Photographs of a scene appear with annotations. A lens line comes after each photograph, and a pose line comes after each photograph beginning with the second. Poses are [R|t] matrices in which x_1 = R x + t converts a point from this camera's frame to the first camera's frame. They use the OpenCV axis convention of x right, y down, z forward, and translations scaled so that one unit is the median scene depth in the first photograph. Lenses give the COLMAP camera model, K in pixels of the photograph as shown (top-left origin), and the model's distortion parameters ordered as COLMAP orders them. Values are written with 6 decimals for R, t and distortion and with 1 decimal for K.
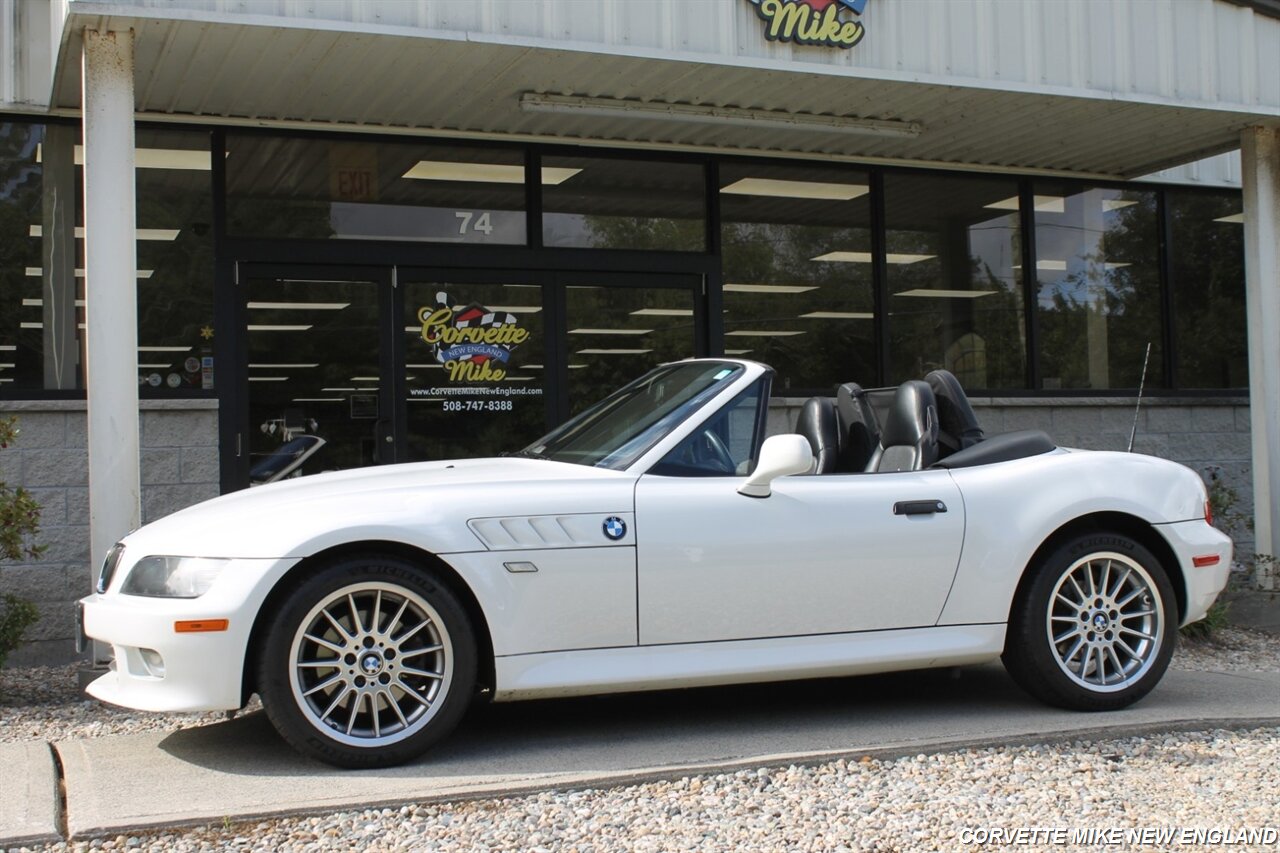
lens RADIAL K [[1628.2, 0, 649.5], [0, 1628.2, 437.2], [0, 0, 1]] dist [-0.067447, 0.000000]
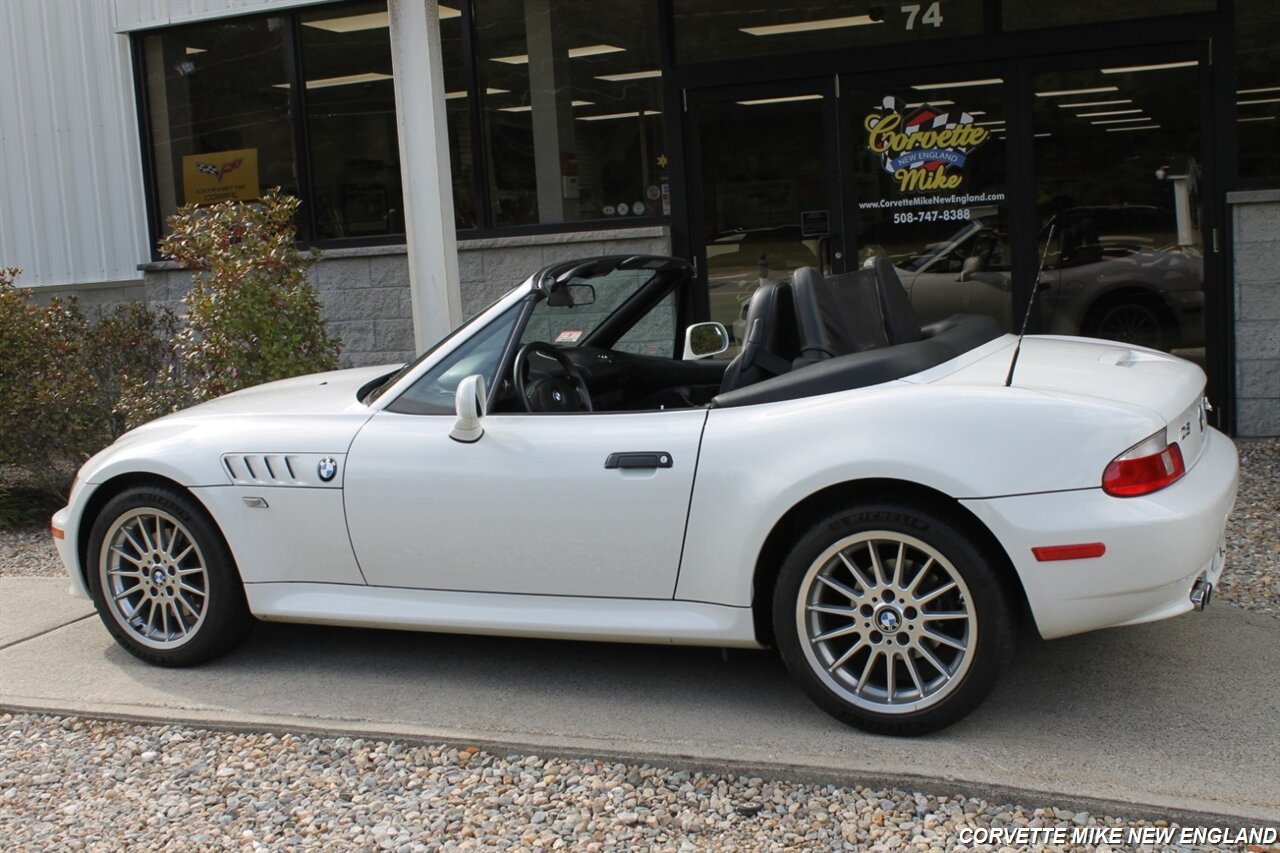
lens RADIAL K [[1546.1, 0, 625.8], [0, 1546.1, 415.7], [0, 0, 1]] dist [-0.071509, 0.000000]
pose [[0.710015, 0.064020, -0.701271, 0.443044], [0.068122, 0.984943, 0.158889, -0.065924], [0.700884, -0.160586, 0.694963, 0.275769]]
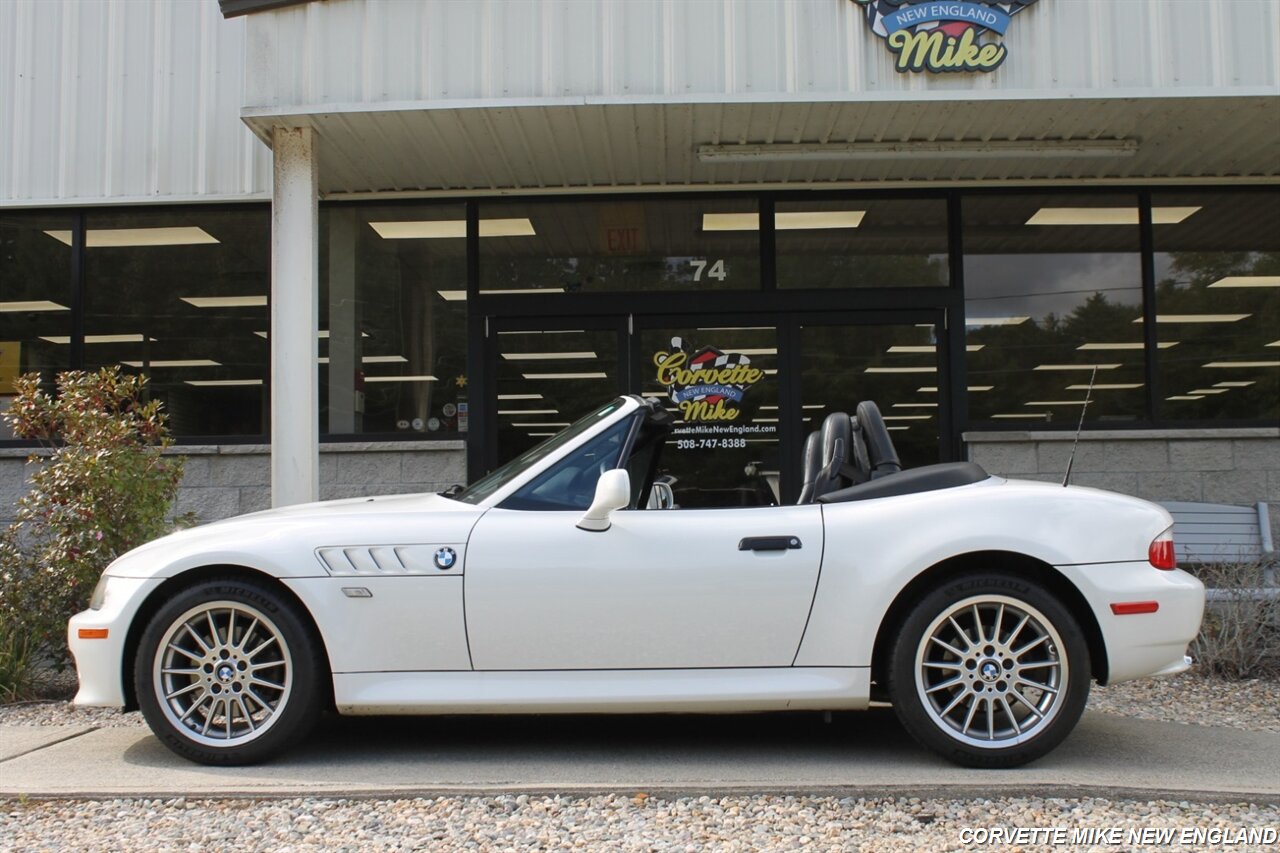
lens RADIAL K [[1546.1, 0, 637.6], [0, 1546.1, 437.3], [0, 0, 1]] dist [-0.071509, 0.000000]
pose [[0.911827, -0.013428, -0.410354, 0.293097], [0.003684, 0.999692, -0.024526, 0.001213], [0.410557, 0.020851, 0.911596, 0.075706]]
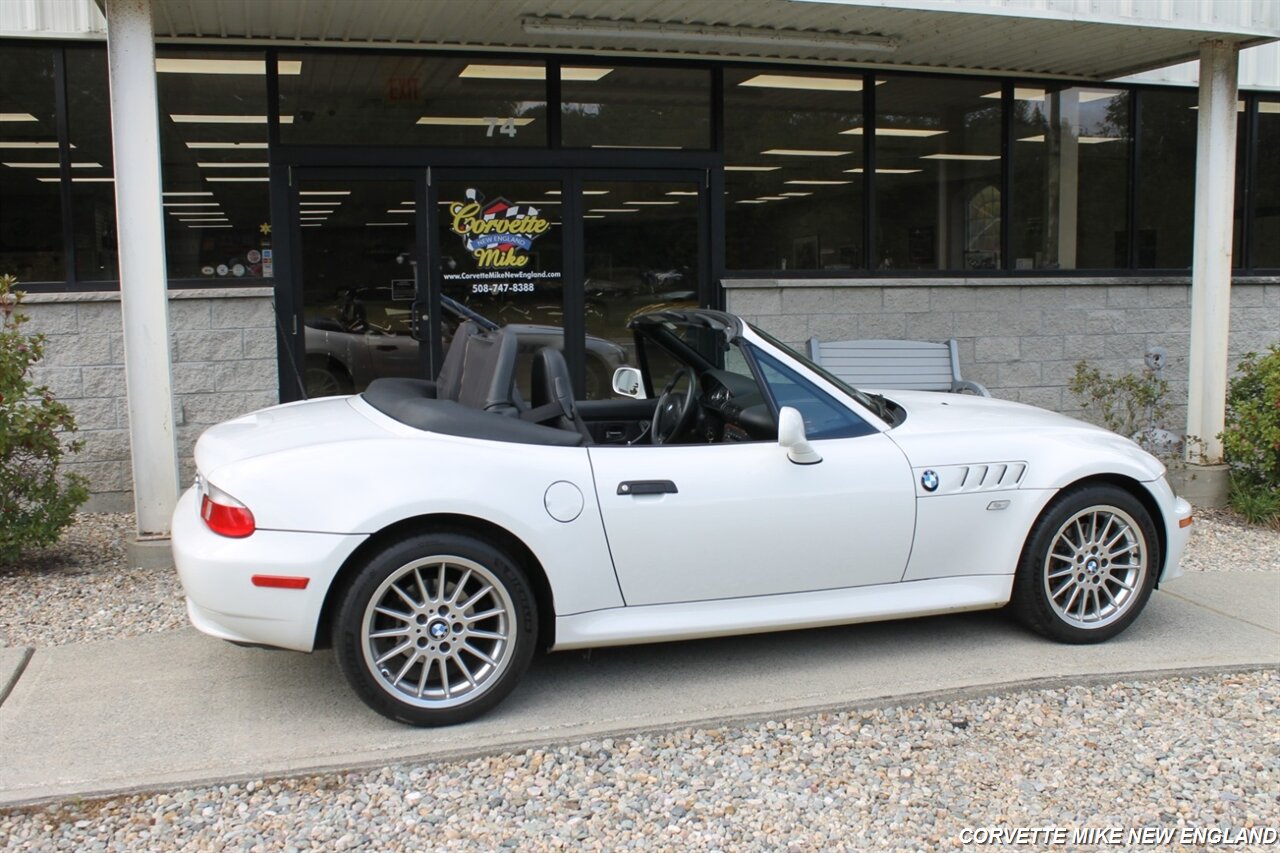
lens RADIAL K [[1266.9, 0, 649.7], [0, 1266.9, 437.5], [0, 0, 1]] dist [-0.102596, 0.000000]
pose [[0.995721, 0.024544, -0.089093, 0.089910], [-0.010027, 0.987087, 0.159870, -0.066046], [0.091867, -0.158293, 0.983109, 0.124501]]
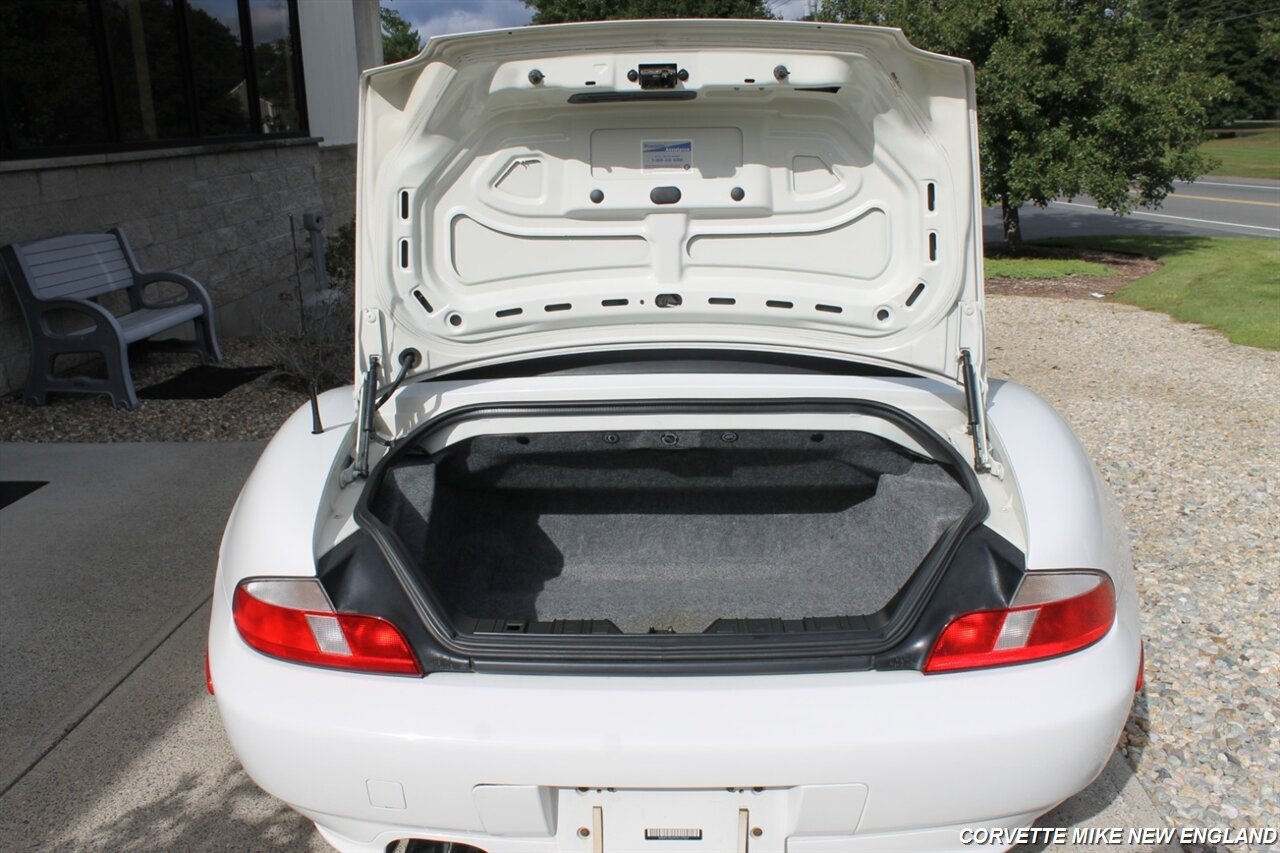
lens RADIAL K [[1080.0, 0, 657.2], [0, 1080.0, 437.8], [0, 0, 1]] dist [-0.113772, 0.065681]
pose [[0.425543, -0.253617, 0.868672, -0.291324], [-0.006190, 0.959086, 0.283047, -0.050874], [-0.904917, -0.125825, 0.406562, 0.537926]]
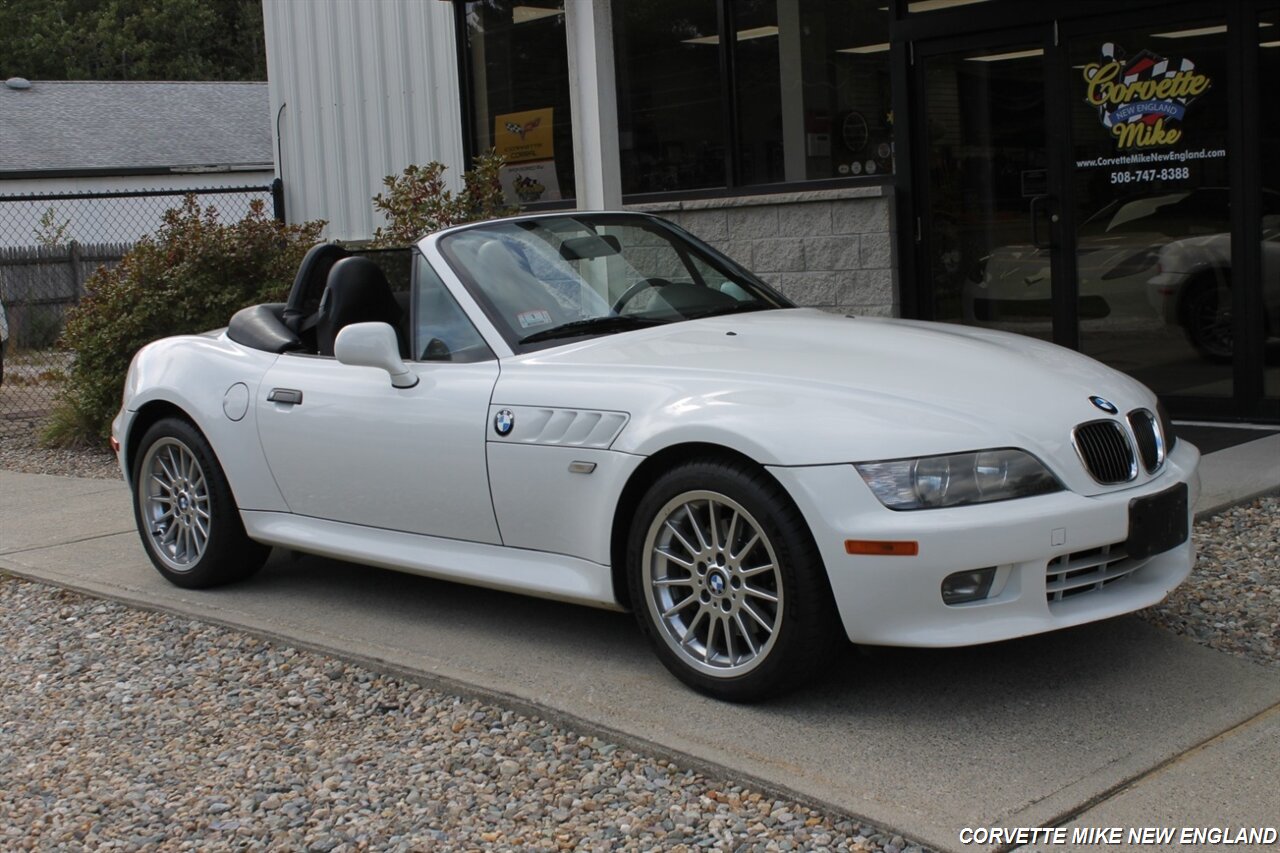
lens RADIAL K [[1673.6, 0, 611.3], [0, 1673.6, 425.8], [0, 0, 1]] dist [-0.050741, 0.000000]
pose [[0.363616, 0.111904, -0.924803, 0.672230], [0.074380, 0.986101, 0.148566, -0.044816], [0.928575, -0.122808, 0.350239, 0.477856]]
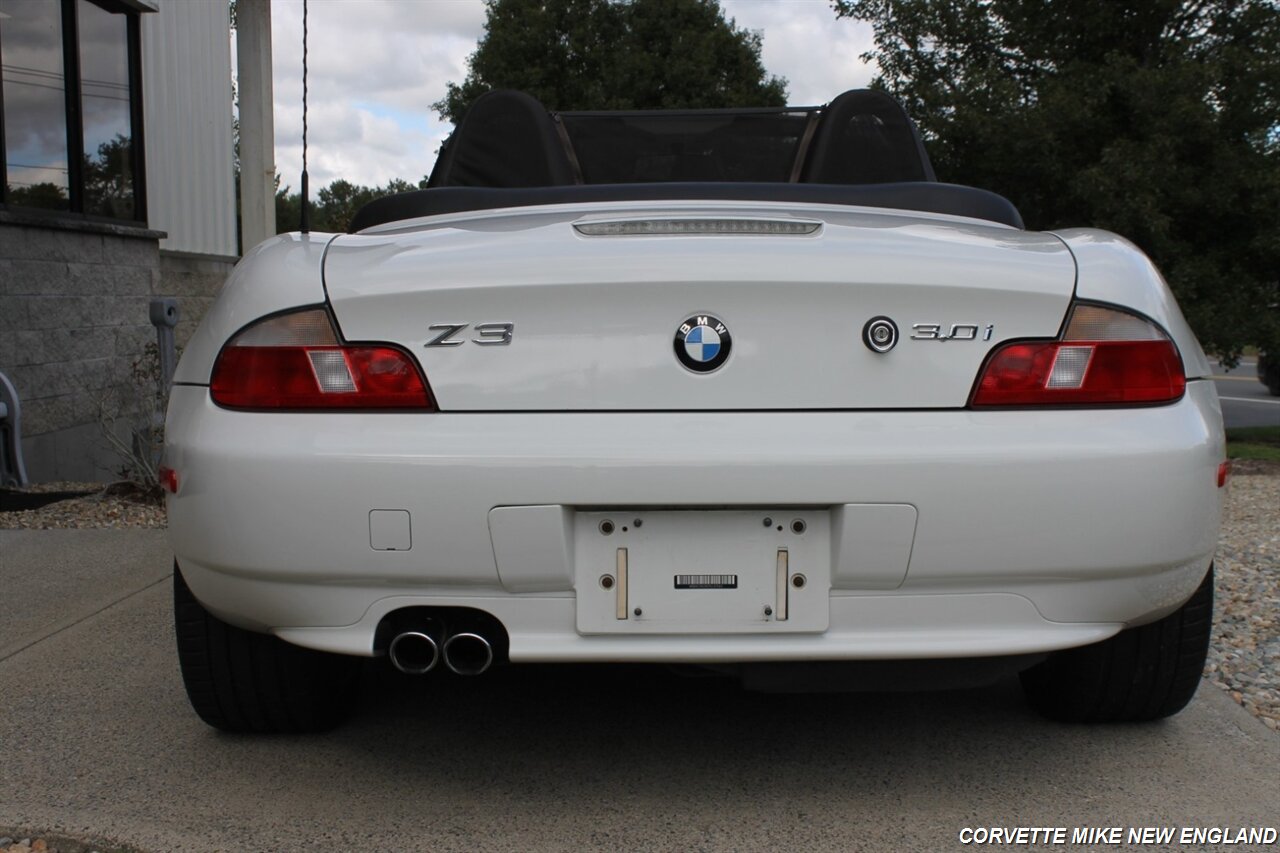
lens RADIAL K [[1673.6, 0, 672.1], [0, 1673.6, 451.7], [0, 0, 1]] dist [-0.050741, 0.000000]
pose [[0.400872, -0.066815, 0.913695, -0.390294], [-0.017484, 0.996597, 0.080548, 0.027235], [-0.915967, -0.048265, 0.398339, 0.502132]]
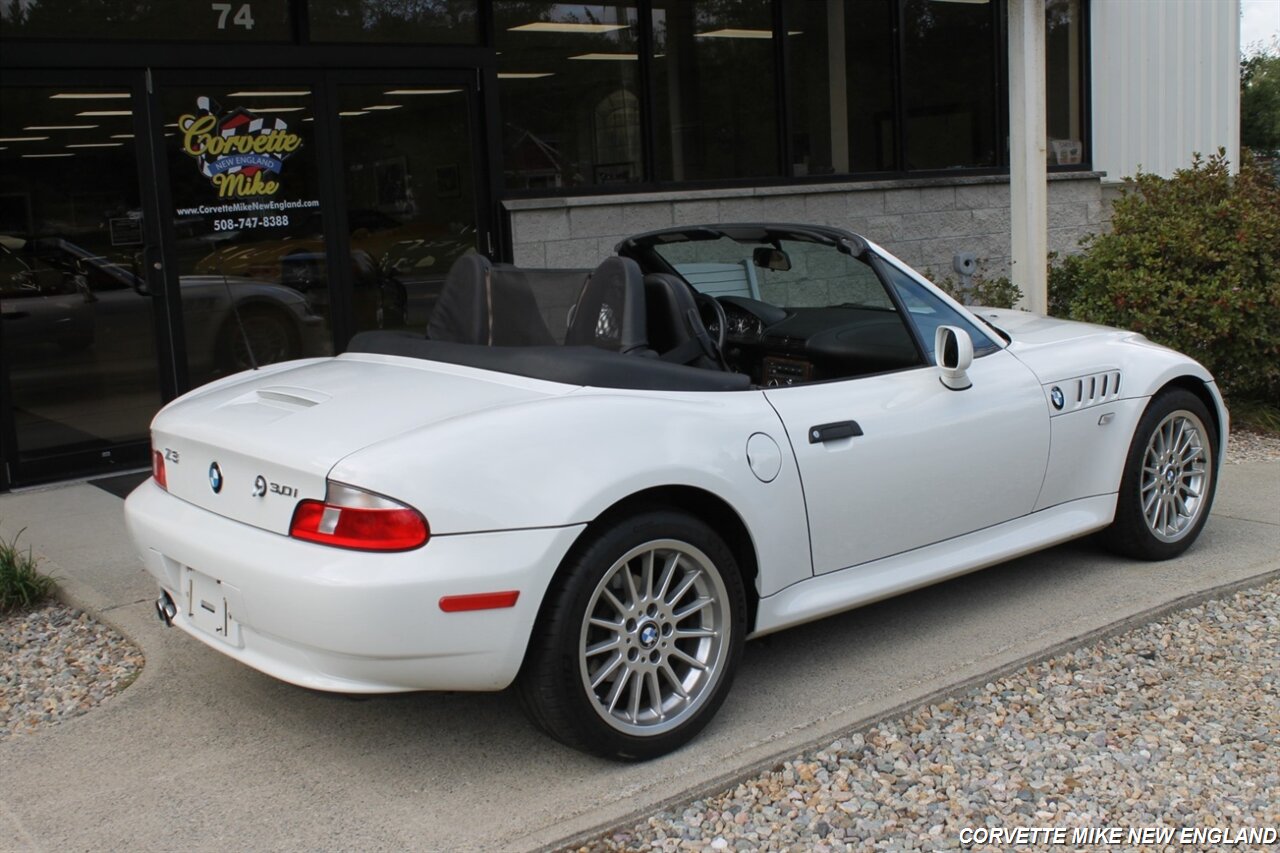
lens RADIAL K [[1458.0, 0, 658.4], [0, 1458.0, 427.4], [0, 0, 1]] dist [-0.079690, 0.000000]
pose [[0.959739, -0.070228, 0.271972, -0.128985], [0.019279, 0.982427, 0.185647, -0.058975], [-0.280230, -0.172930, 0.944228, 0.171846]]
